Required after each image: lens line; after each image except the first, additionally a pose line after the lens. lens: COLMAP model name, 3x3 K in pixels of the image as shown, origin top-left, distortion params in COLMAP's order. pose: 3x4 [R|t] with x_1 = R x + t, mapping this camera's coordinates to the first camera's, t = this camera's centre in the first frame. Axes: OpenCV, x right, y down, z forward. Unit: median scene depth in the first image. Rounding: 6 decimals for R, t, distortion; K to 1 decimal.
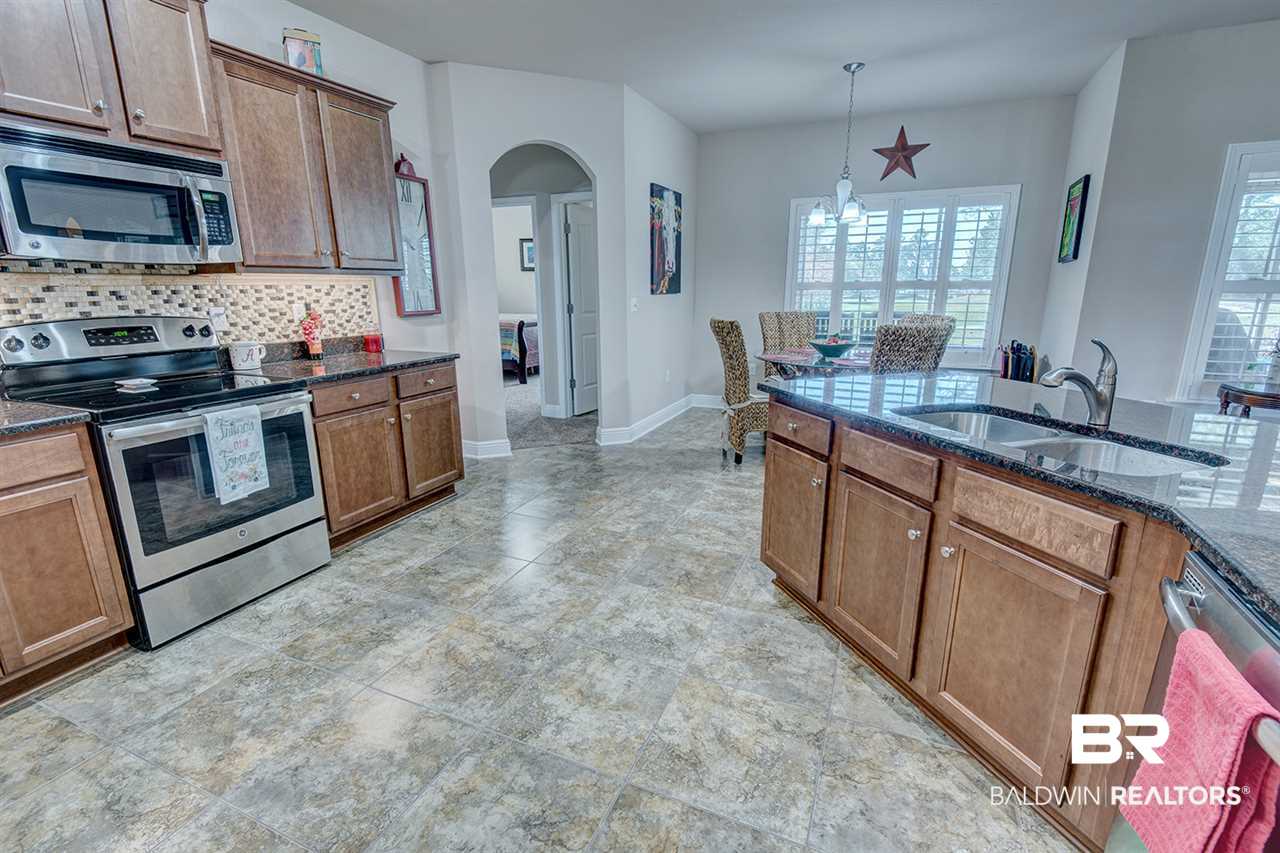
lens RADIAL K [[577.7, 0, 642.0], [0, 577.7, 432.6], [0, 0, 1]] dist [0.014664, -0.005354]
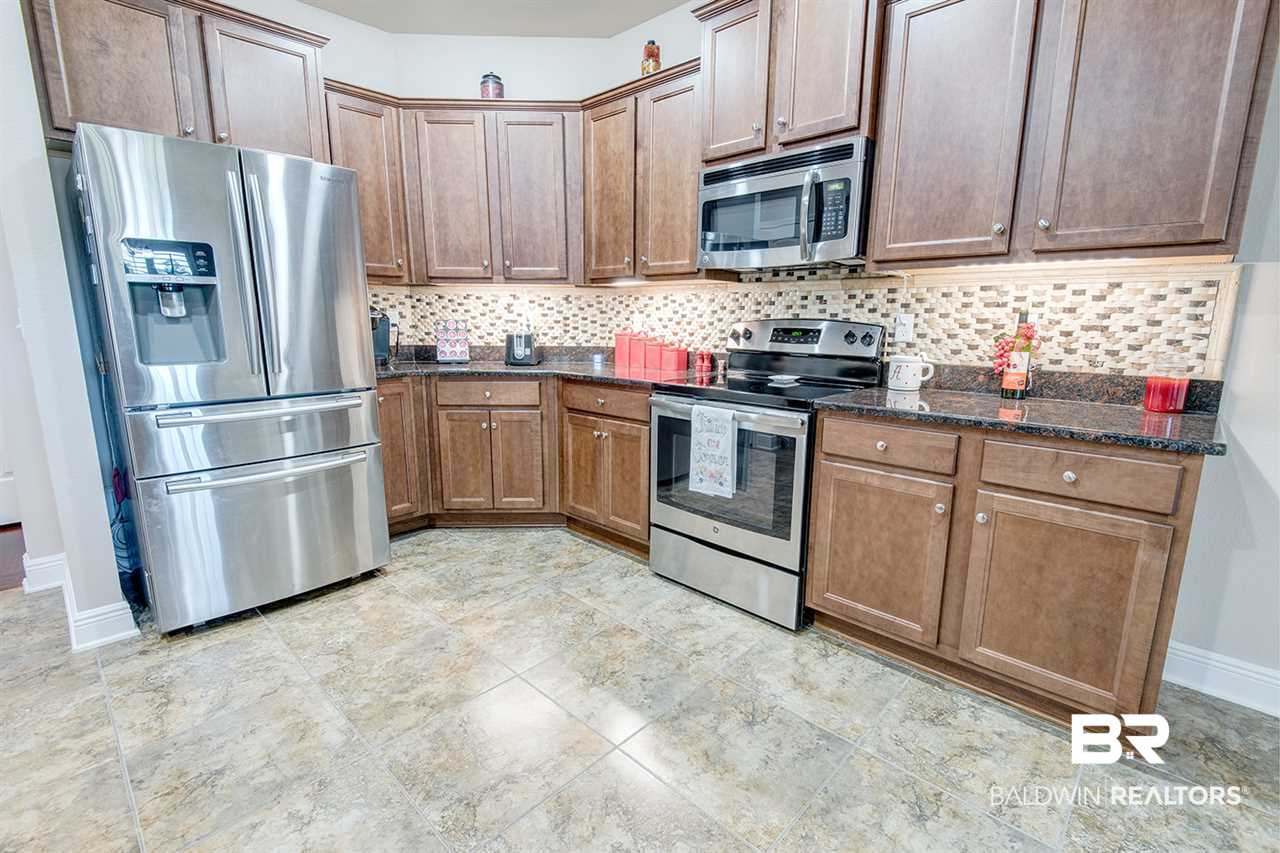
lens RADIAL K [[577.7, 0, 645.8], [0, 577.7, 429.6], [0, 0, 1]] dist [0.014664, -0.005354]
pose [[-0.335401, 0.184234, -0.923885, 0.202821], [-0.241127, 0.931235, 0.273237, -0.192590], [0.910694, 0.314418, -0.267913, 0.909620]]
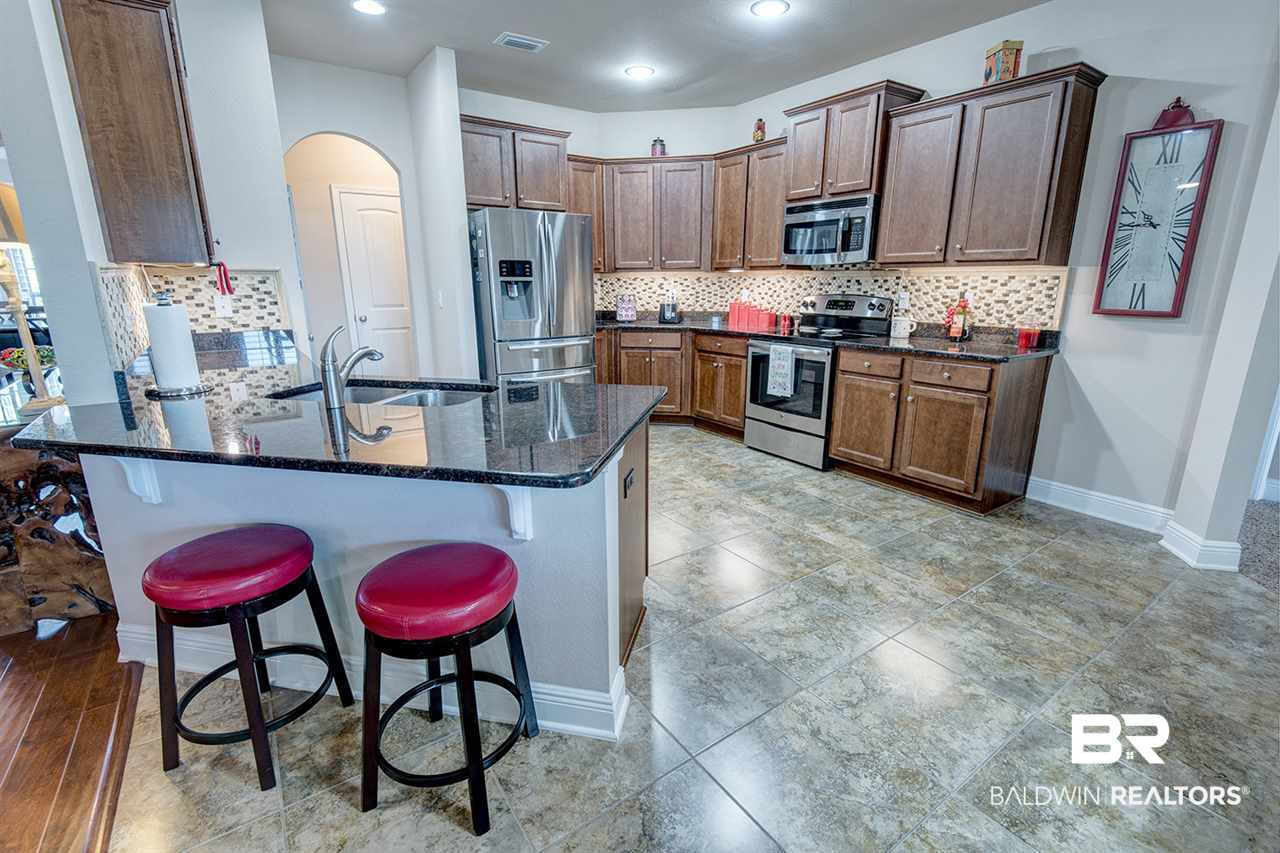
lens RADIAL K [[577.7, 0, 637.9], [0, 577.7, 432.6], [0, 0, 1]] dist [0.014664, -0.005354]
pose [[-0.523439, 0.225061, -0.821802, 0.831357], [-0.208528, 0.901319, 0.379657, -0.299826], [0.826152, 0.370096, -0.424854, 1.158981]]
